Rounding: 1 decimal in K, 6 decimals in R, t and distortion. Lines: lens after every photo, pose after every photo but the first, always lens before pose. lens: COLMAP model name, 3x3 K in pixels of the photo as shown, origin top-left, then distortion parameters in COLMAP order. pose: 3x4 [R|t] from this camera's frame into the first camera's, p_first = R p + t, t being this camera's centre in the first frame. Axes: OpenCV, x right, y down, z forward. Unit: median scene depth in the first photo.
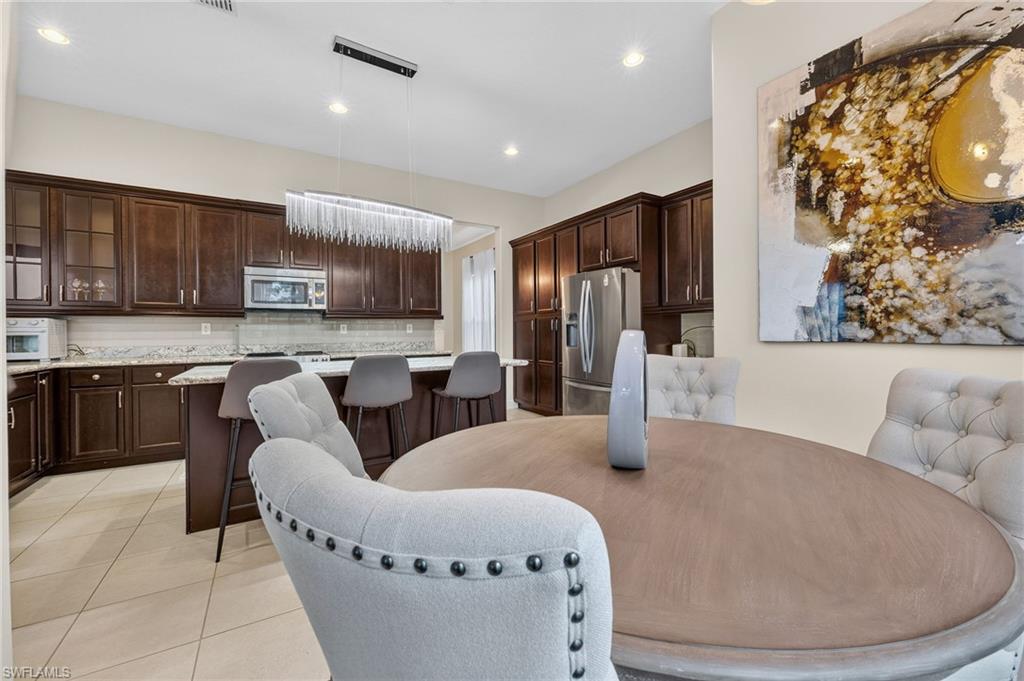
lens RADIAL K [[415.6, 0, 508.6], [0, 415.6, 332.1], [0, 0, 1]] dist [-0.000541, 0.000147]
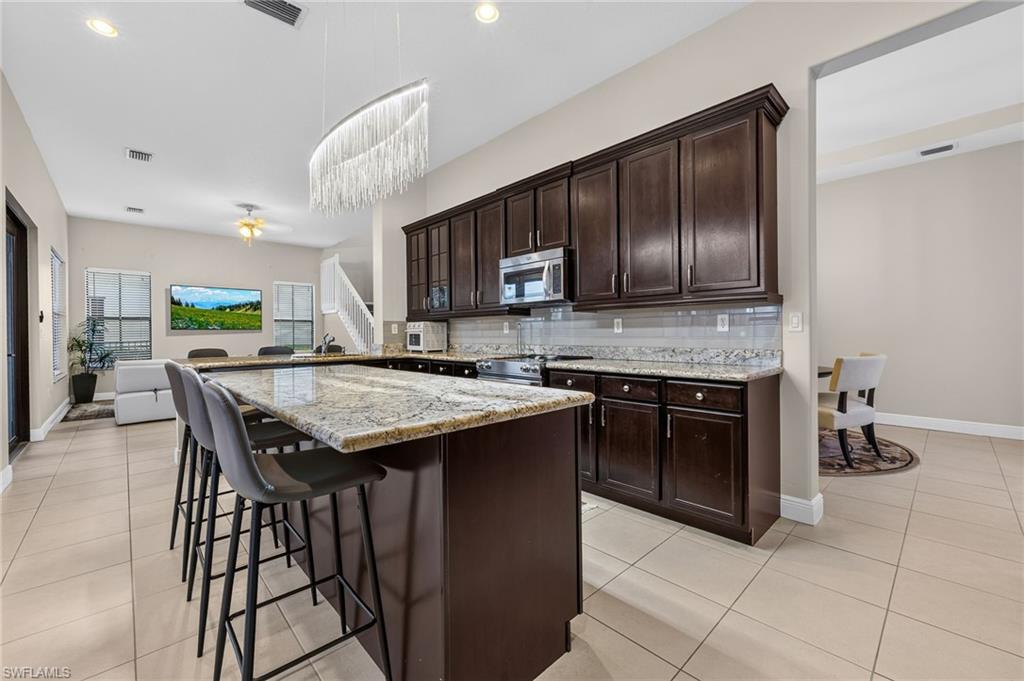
lens RADIAL K [[415.6, 0, 508.6], [0, 415.6, 332.1], [0, 0, 1]] dist [-0.000541, 0.000147]
pose [[0.218575, 0.004549, -0.975810, 0.526474], [0.010132, 0.999925, 0.006931, -0.008654], [0.975768, -0.011401, 0.218512, 1.624604]]
